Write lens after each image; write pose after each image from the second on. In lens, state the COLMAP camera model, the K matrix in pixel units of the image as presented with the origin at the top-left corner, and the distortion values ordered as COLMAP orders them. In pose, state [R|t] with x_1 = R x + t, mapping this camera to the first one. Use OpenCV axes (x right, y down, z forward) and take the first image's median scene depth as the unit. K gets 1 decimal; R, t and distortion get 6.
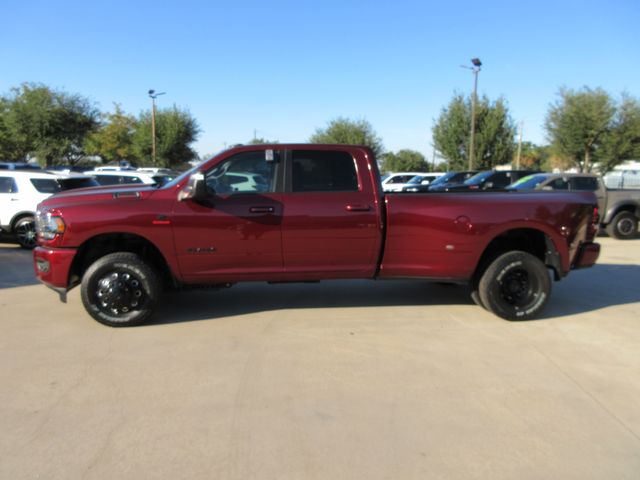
lens RADIAL K [[490.5, 0, 320.0], [0, 490.5, 240.0], [0, 0, 1]] dist [0.000240, 0.003609]
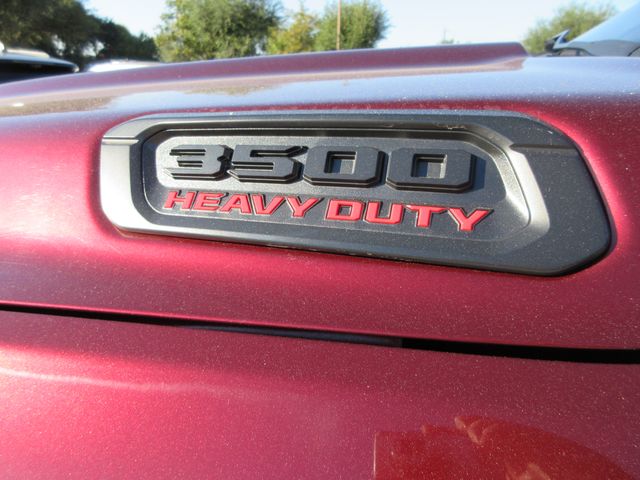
lens RADIAL K [[490.5, 0, 320.0], [0, 490.5, 240.0], [0, 0, 1]] dist [0.000240, 0.003609]
pose [[0.939889, 0.111611, -0.322726, -0.049228], [-0.052333, 0.980993, 0.186854, -0.012796], [0.337446, -0.158733, 0.927865, 0.126121]]
